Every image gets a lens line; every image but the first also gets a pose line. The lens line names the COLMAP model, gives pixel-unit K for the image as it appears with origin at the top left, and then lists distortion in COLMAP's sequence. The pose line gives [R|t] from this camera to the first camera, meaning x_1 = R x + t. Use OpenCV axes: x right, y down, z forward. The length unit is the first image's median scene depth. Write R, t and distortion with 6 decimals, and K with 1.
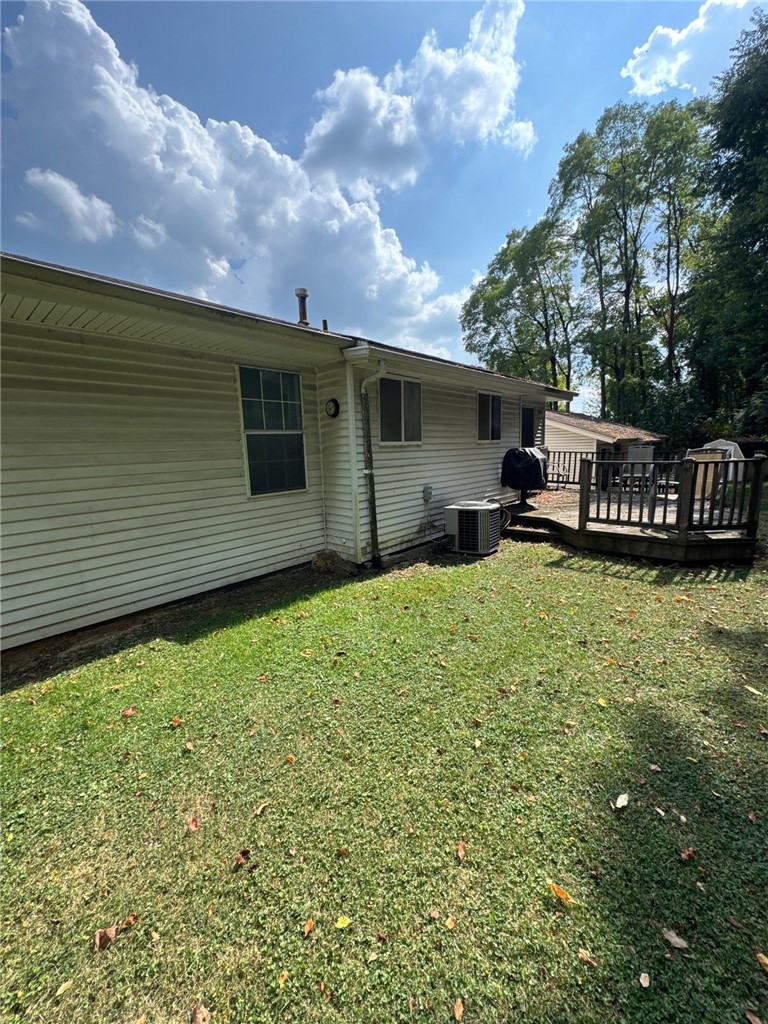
lens RADIAL K [[408.2, 0, 387.0], [0, 408.2, 514.8], [0, 0, 1]] dist [-0.000057, 0.000406]
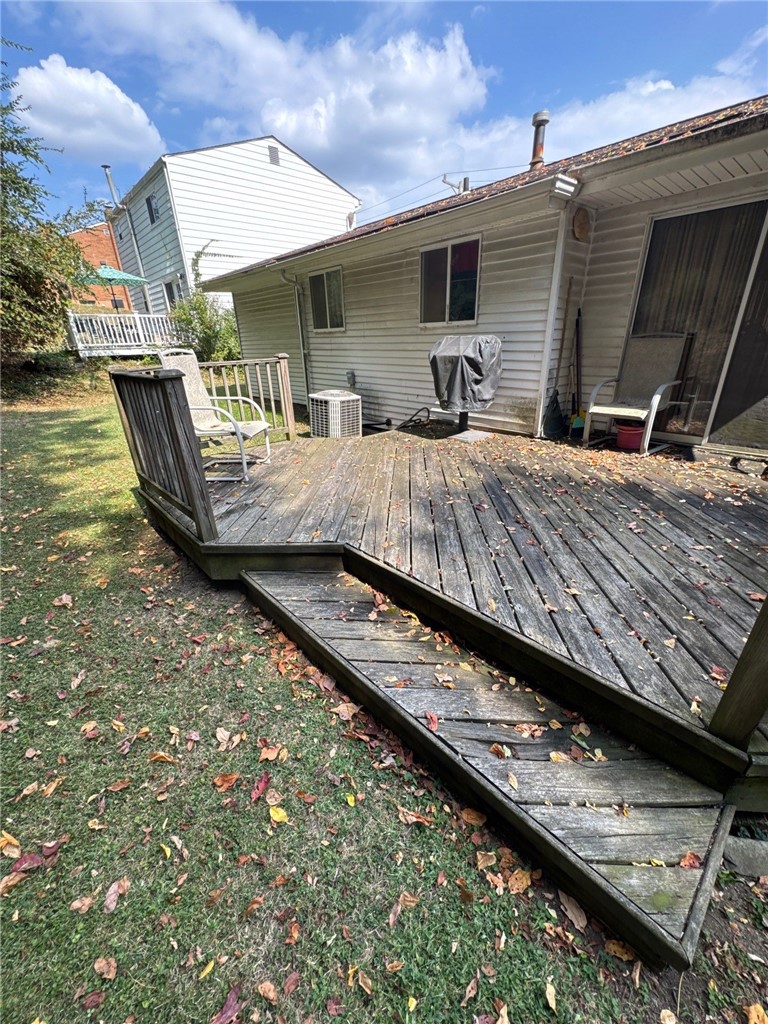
lens RADIAL K [[408.2, 0, 385.8], [0, 408.2, 511.2], [0, 0, 1]] dist [-0.000057, 0.000406]
pose [[-0.109679, 0.425698, -0.898194, 1.239869], [-0.128678, 0.889960, 0.437509, -0.228857], [0.985603, 0.163563, -0.042832, 1.202681]]
